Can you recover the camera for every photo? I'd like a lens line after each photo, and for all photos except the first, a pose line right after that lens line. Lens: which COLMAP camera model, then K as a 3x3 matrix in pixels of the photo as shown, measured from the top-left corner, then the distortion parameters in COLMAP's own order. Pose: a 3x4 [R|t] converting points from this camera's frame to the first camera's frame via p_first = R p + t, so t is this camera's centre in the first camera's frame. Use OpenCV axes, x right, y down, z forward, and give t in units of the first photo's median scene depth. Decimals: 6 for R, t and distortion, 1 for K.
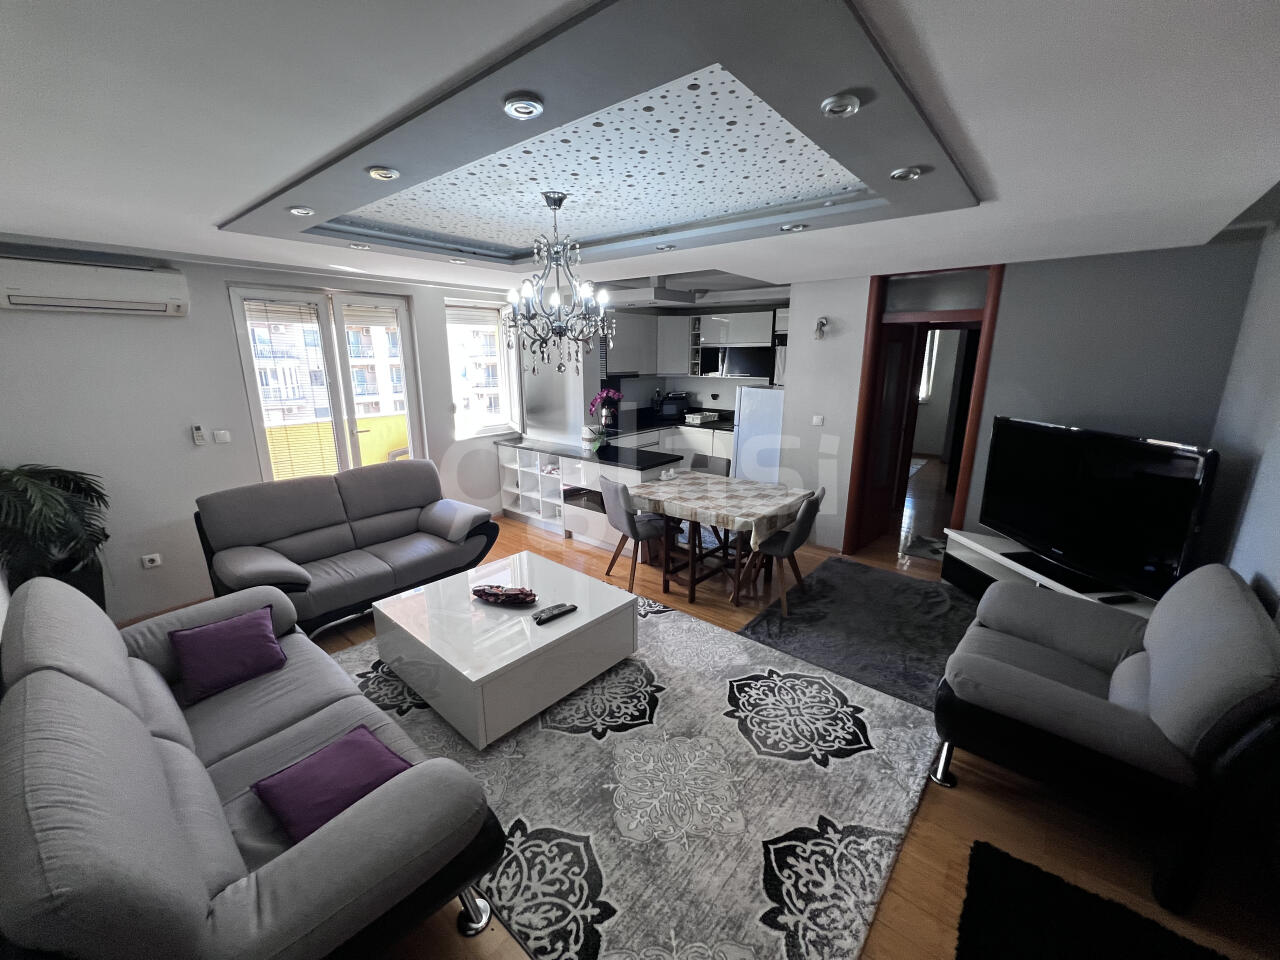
lens RADIAL K [[507.8, 0, 640.0], [0, 507.8, 480.0], [0, 0, 1]] dist [-0.001435, 0.000145]
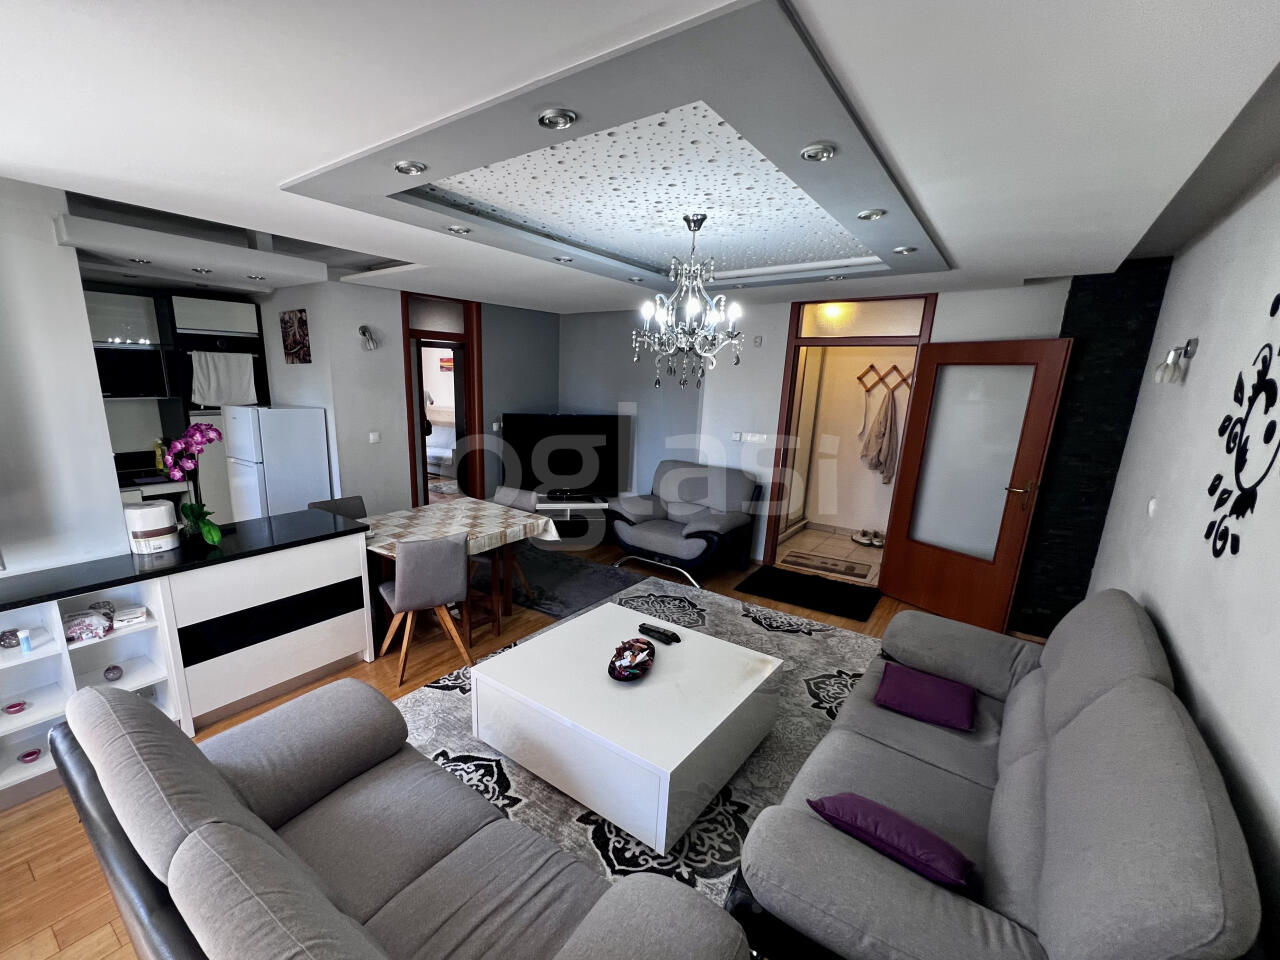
lens RADIAL K [[546.7, 0, 578.8], [0, 546.7, 522.5], [0, 0, 1]] dist [-0.002127, -0.000338]
pose [[-0.015030, -0.259757, 0.965557, -1.253498], [0.218397, 0.941497, 0.256684, -0.272752], [-0.975744, 0.214733, 0.042579, 1.173785]]
